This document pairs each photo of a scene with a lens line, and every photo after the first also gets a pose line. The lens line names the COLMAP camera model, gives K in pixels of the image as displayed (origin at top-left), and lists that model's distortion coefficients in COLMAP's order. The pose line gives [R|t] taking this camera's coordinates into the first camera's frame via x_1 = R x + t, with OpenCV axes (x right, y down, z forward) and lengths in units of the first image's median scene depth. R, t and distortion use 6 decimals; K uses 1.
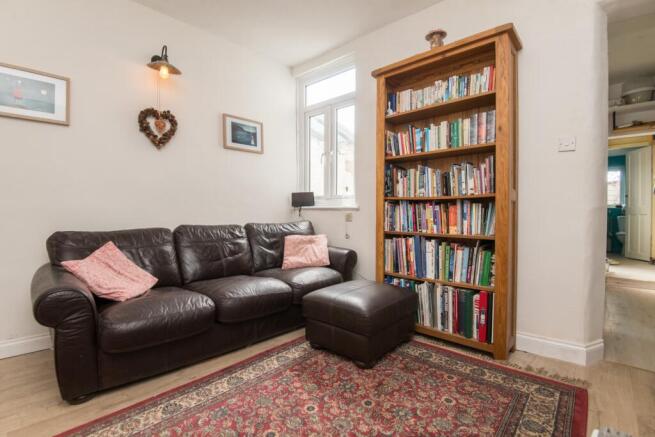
lens RADIAL K [[311.3, 0, 325.4], [0, 311.3, 217.0], [0, 0, 1]] dist [-0.017913, -0.001908]
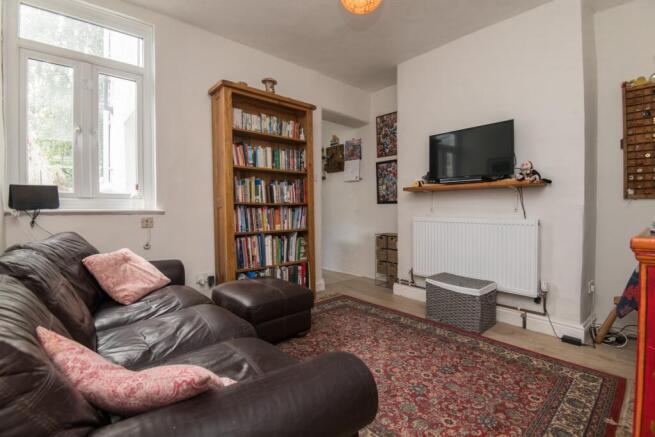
lens RADIAL K [[311.3, 0, 325.6], [0, 311.3, 213.5], [0, 0, 1]] dist [-0.017913, -0.001908]
pose [[0.094801, -0.017827, 0.995337, -0.945419], [0.022620, 0.999620, 0.015749, -0.035410], [-0.995239, 0.021022, 0.095168, 0.631991]]
